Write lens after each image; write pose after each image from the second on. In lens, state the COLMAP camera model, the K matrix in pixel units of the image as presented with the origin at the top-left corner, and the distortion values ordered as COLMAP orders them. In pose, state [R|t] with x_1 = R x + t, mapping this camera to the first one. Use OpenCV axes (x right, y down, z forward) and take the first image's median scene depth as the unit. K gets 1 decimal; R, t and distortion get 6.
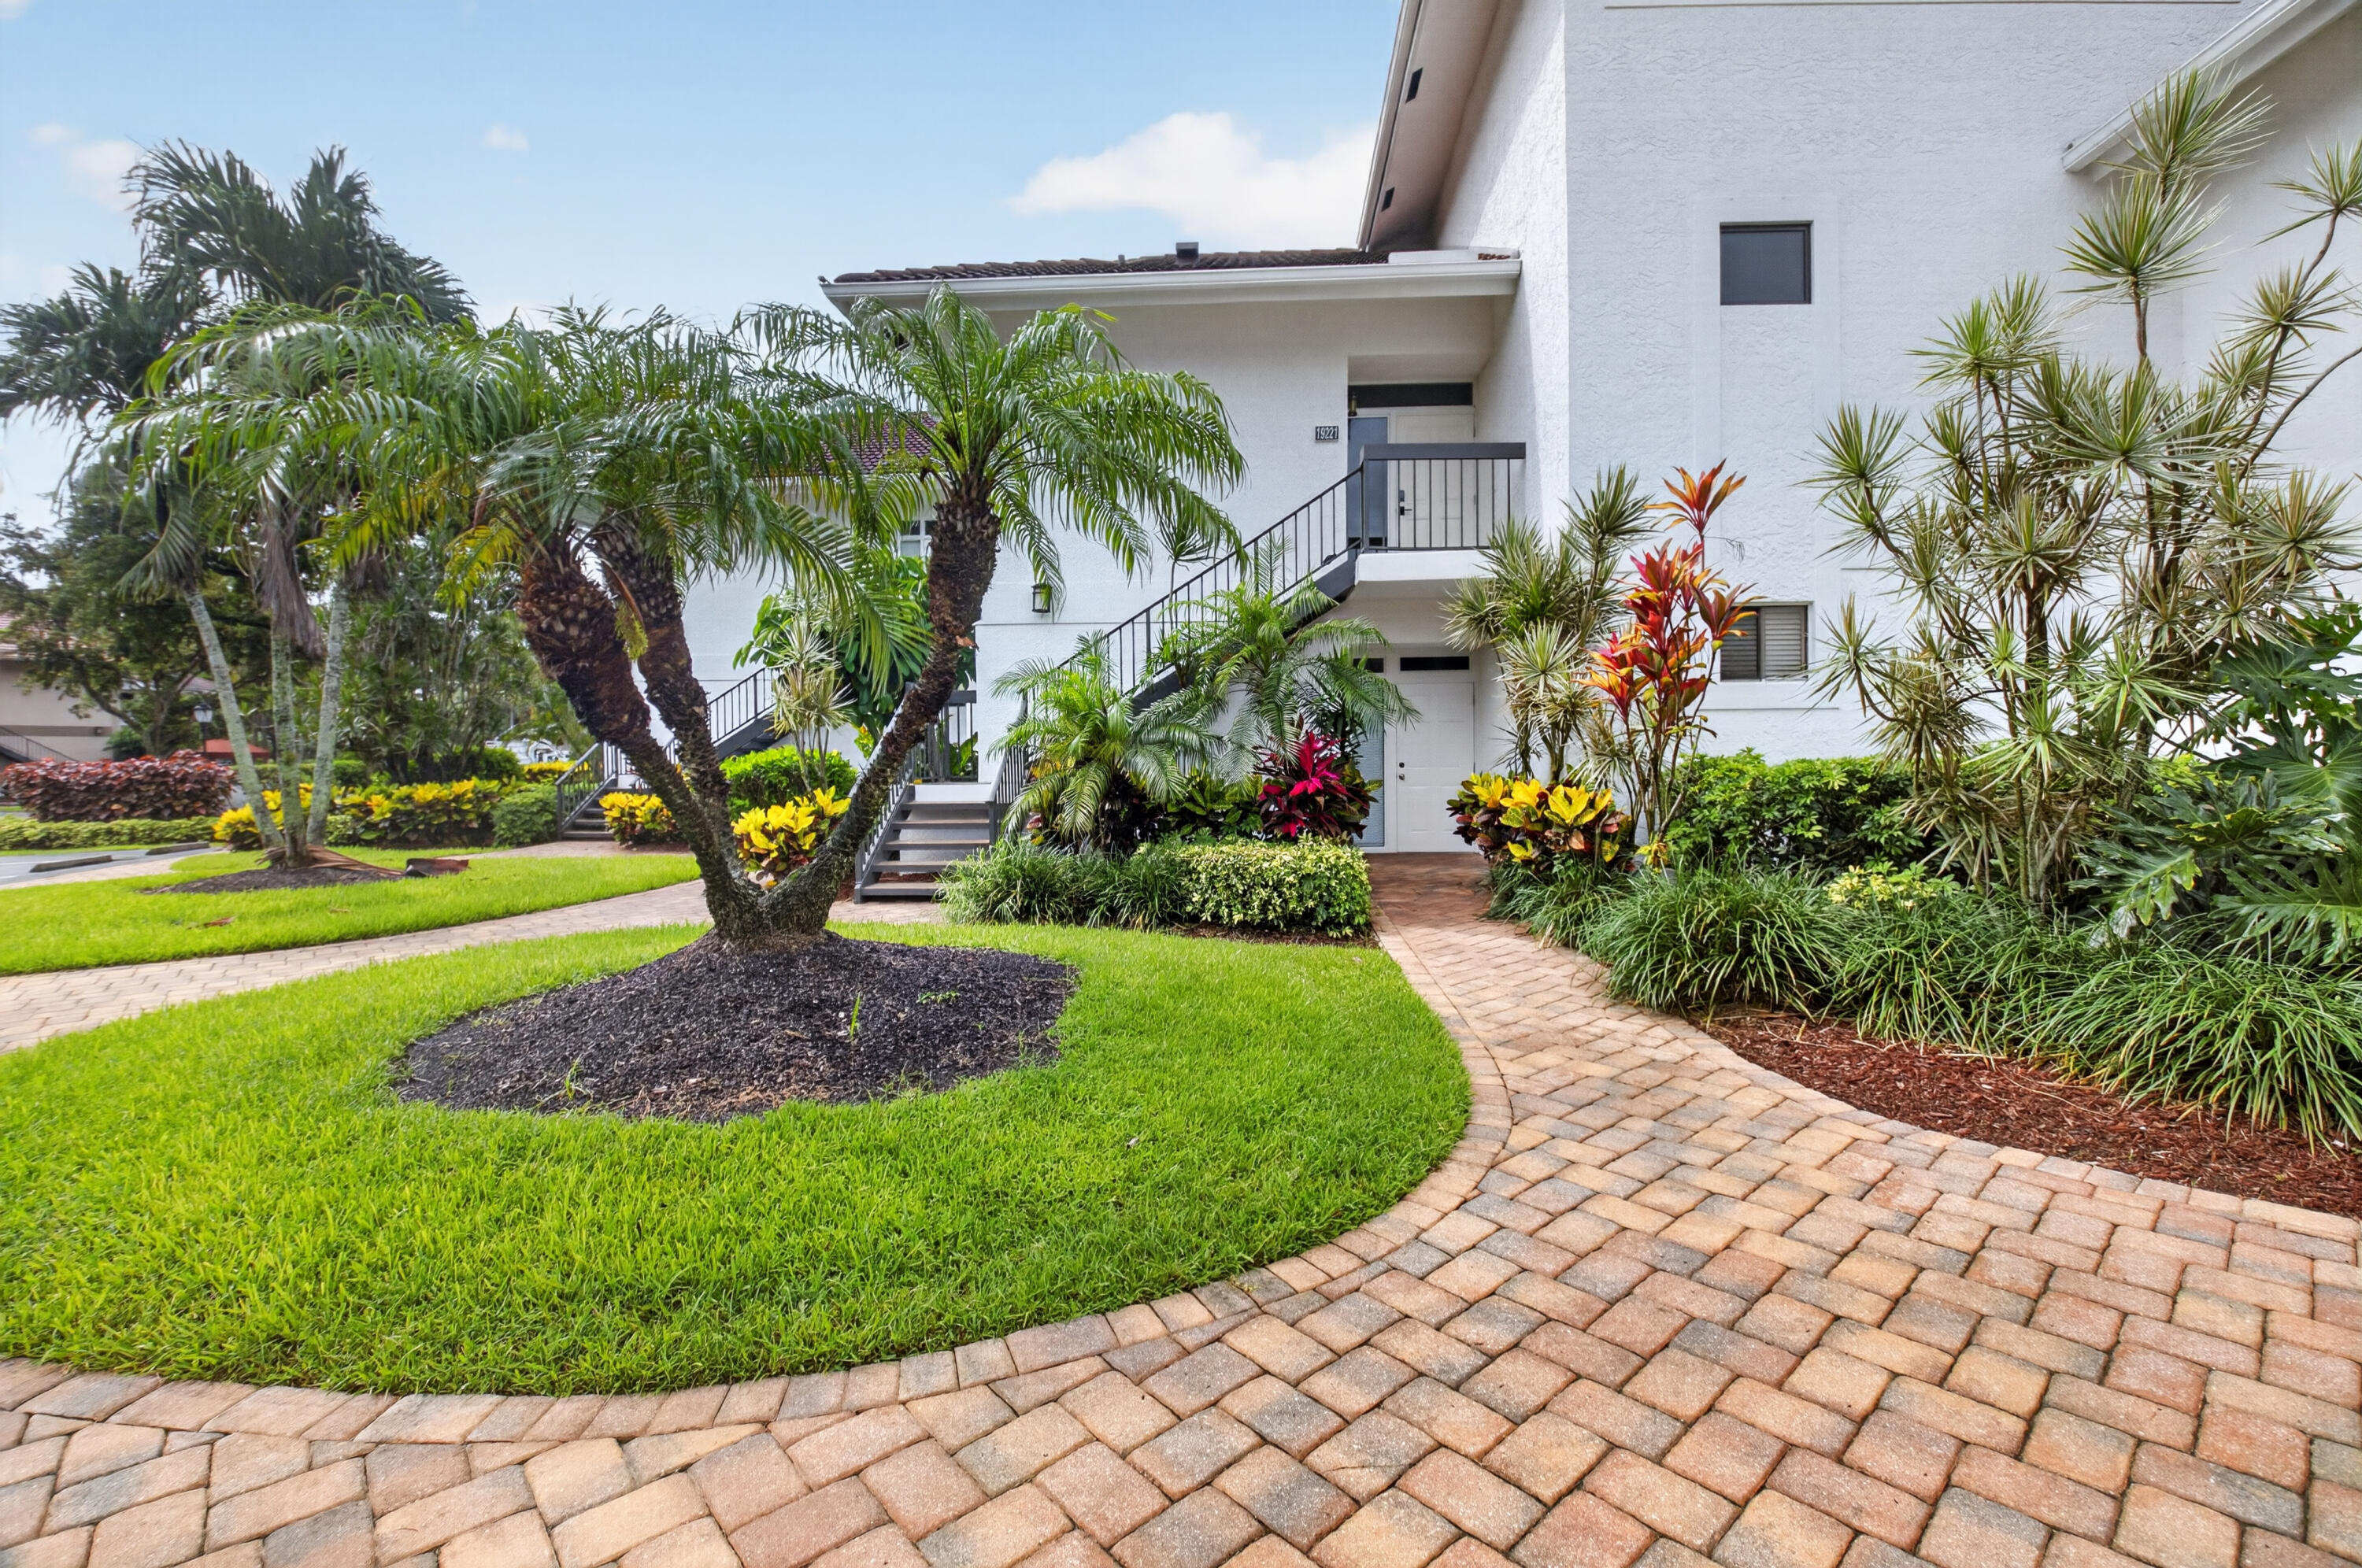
lens RADIAL K [[1051.6, 0, 1165.8], [0, 1051.6, 767.3], [0, 0, 1]] dist [-0.029292, -0.000406]
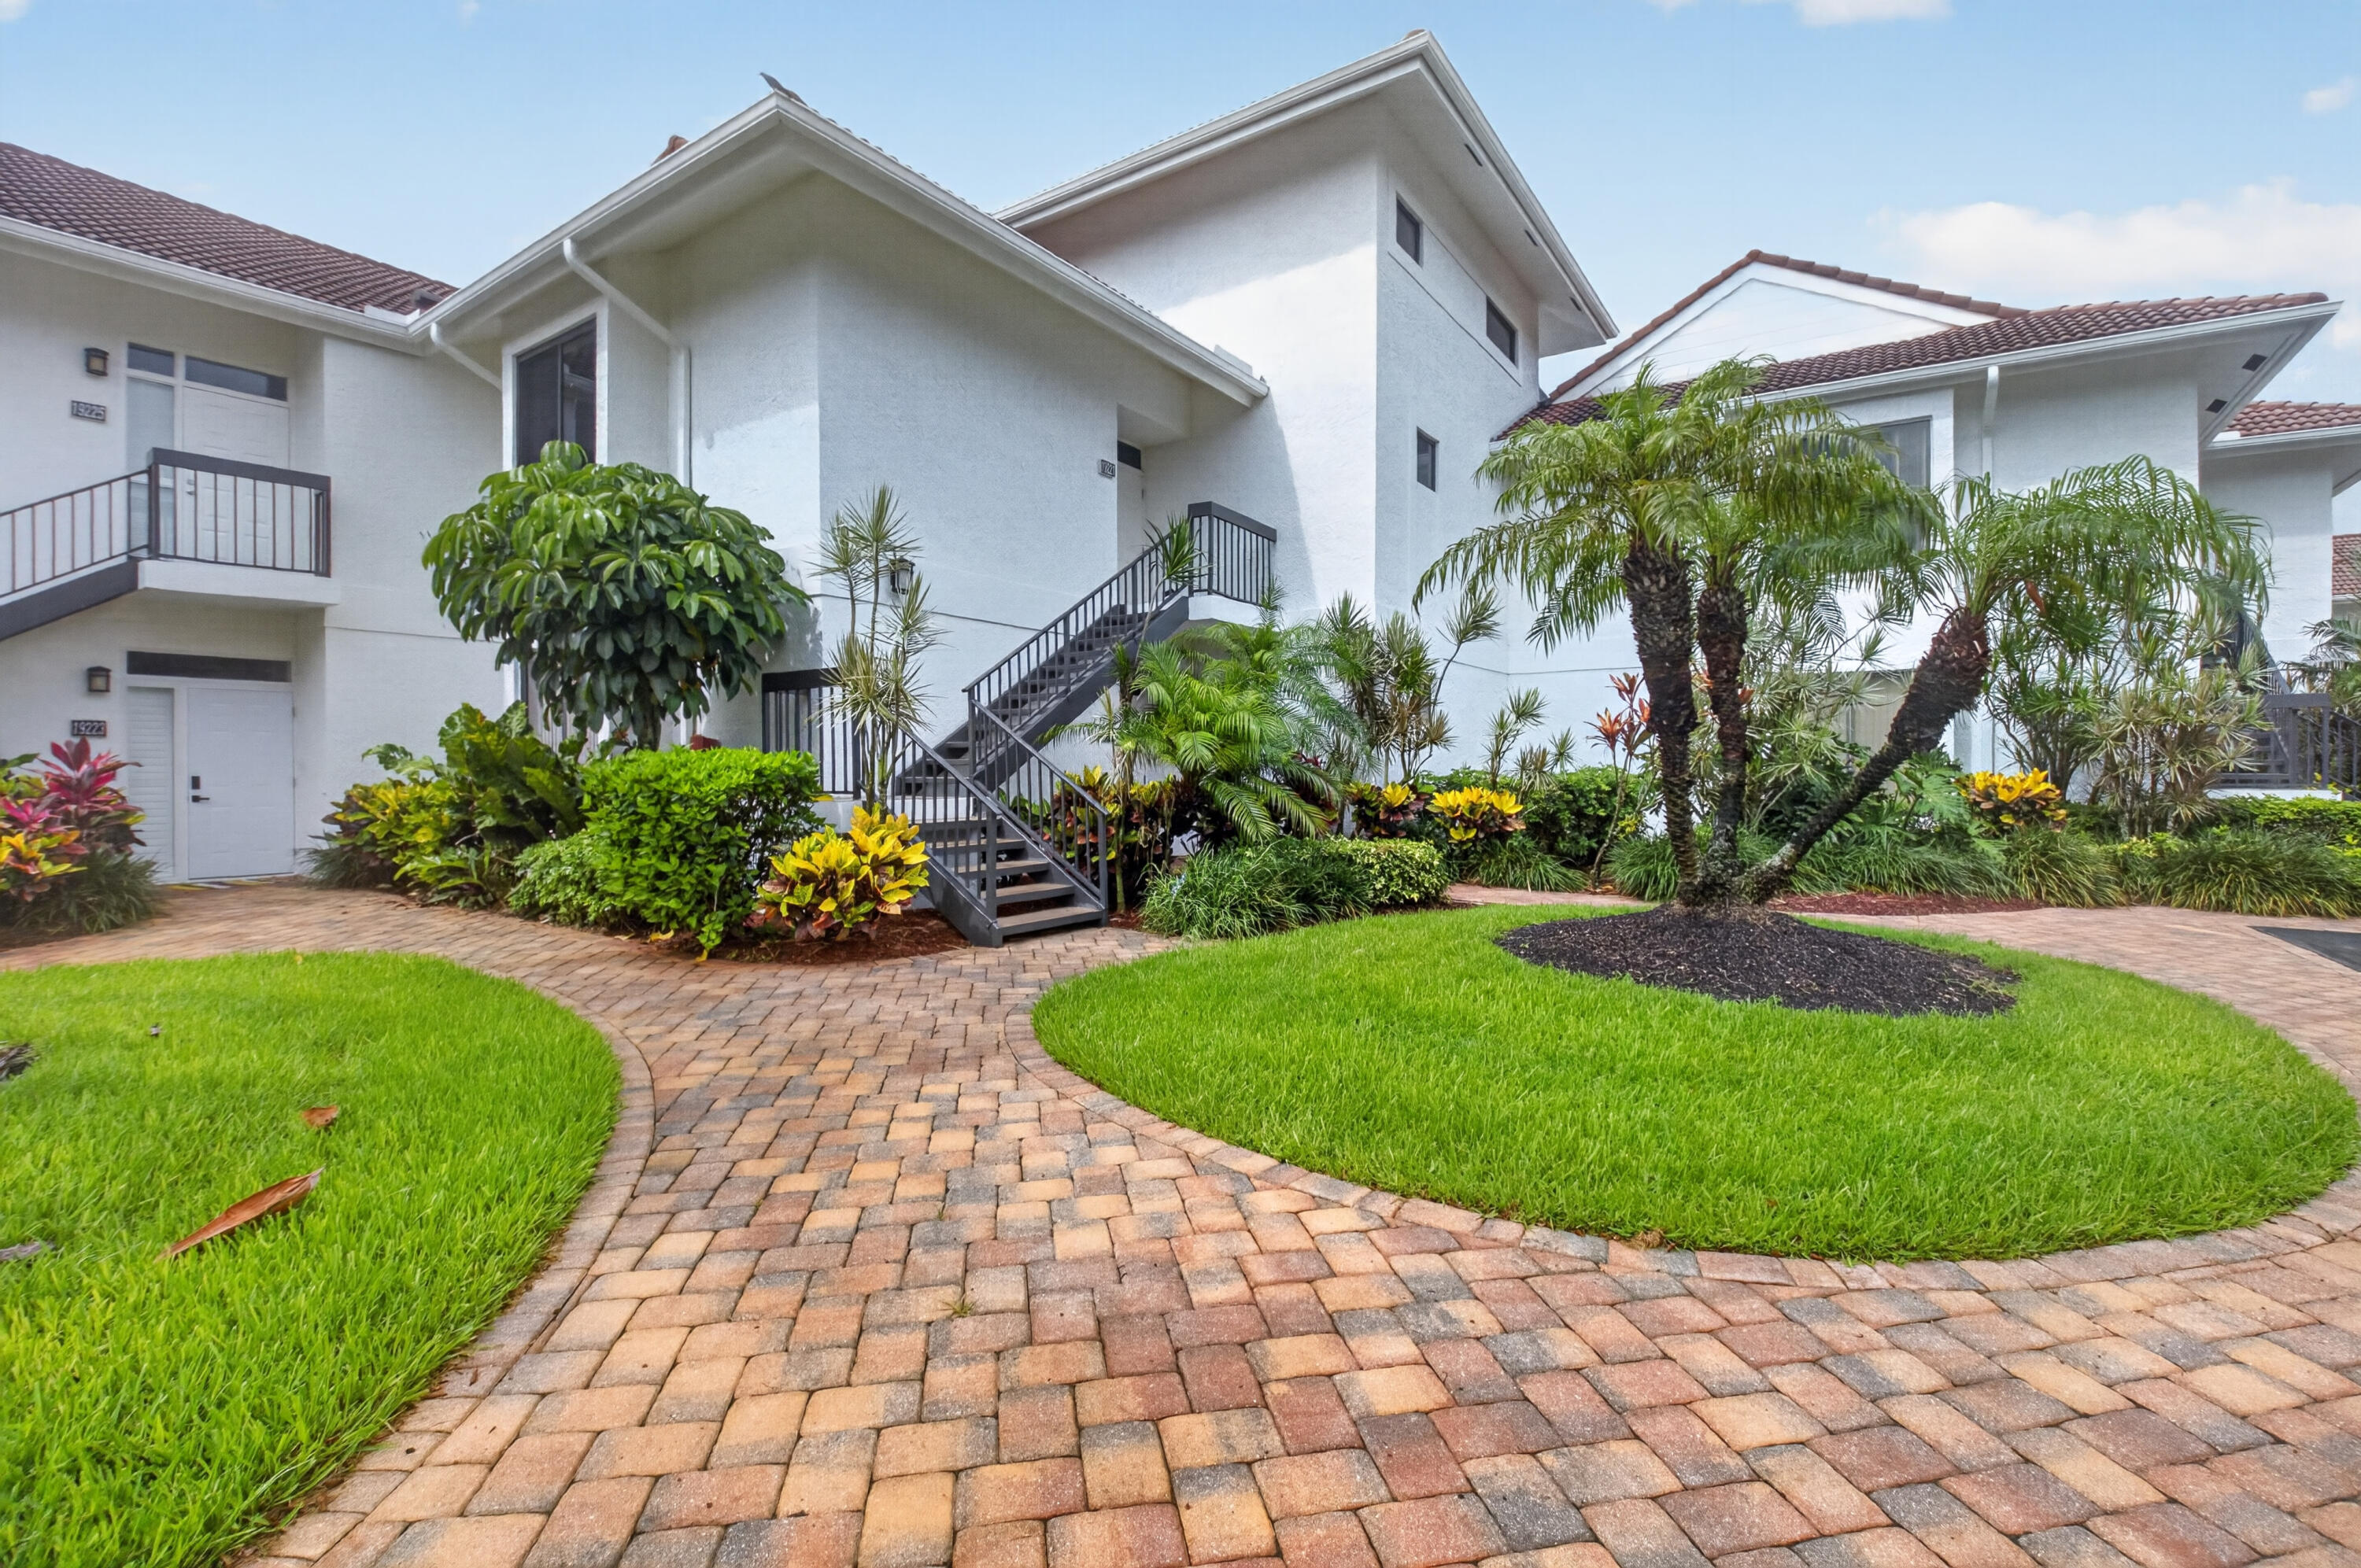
lens RADIAL K [[1051.1, 0, 1165.3], [0, 1051.1, 767.3], [0, 0, 1]] dist [-0.029292, -0.000406]
pose [[0.525988, 0.008488, 0.850450, -1.165552], [0.005203, 0.999899, -0.013198, 0.003329], [-0.850476, 0.011367, 0.525891, 0.600601]]
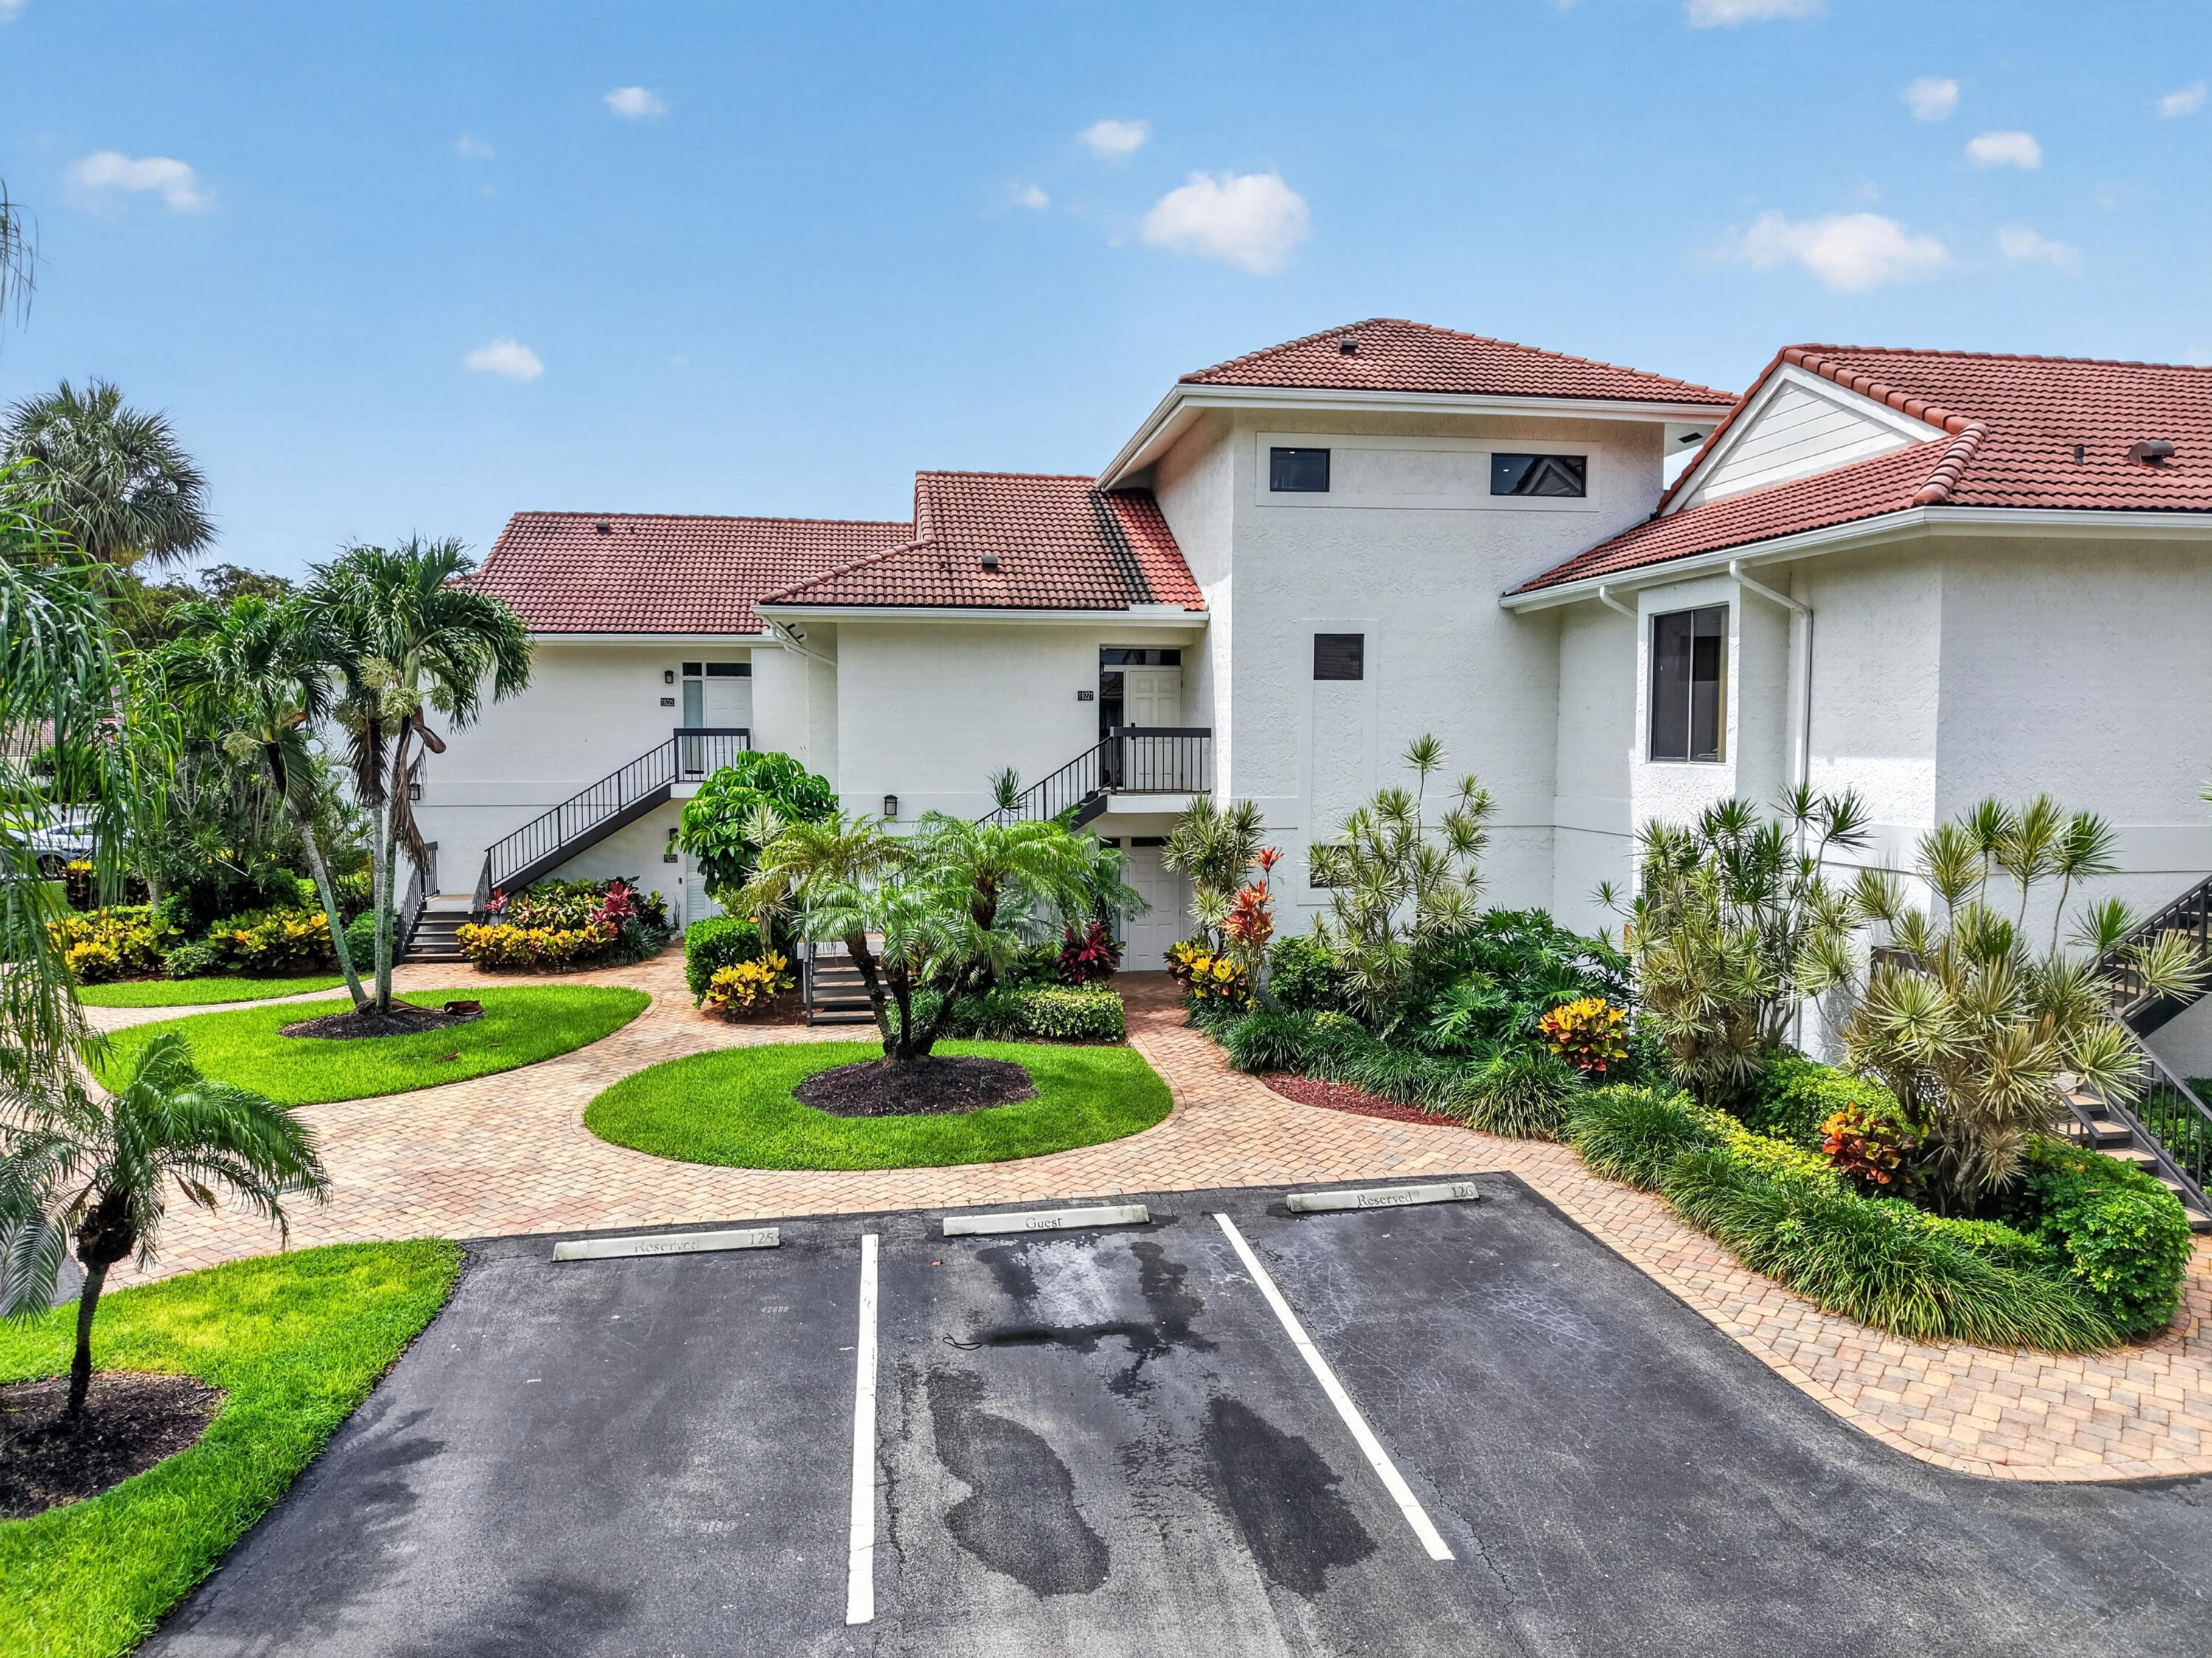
lens RADIAL K [[1396.0, 0, 1106.0], [0, 1396.0, 829.0], [0, 0, 1]] dist [0.001455, 0.000024]
pose [[0.974277, -0.004832, 0.225301, -0.429778], [-0.004610, 0.999134, 0.041364, -0.343250], [-0.225305, -0.041338, 0.973411, -1.527198]]
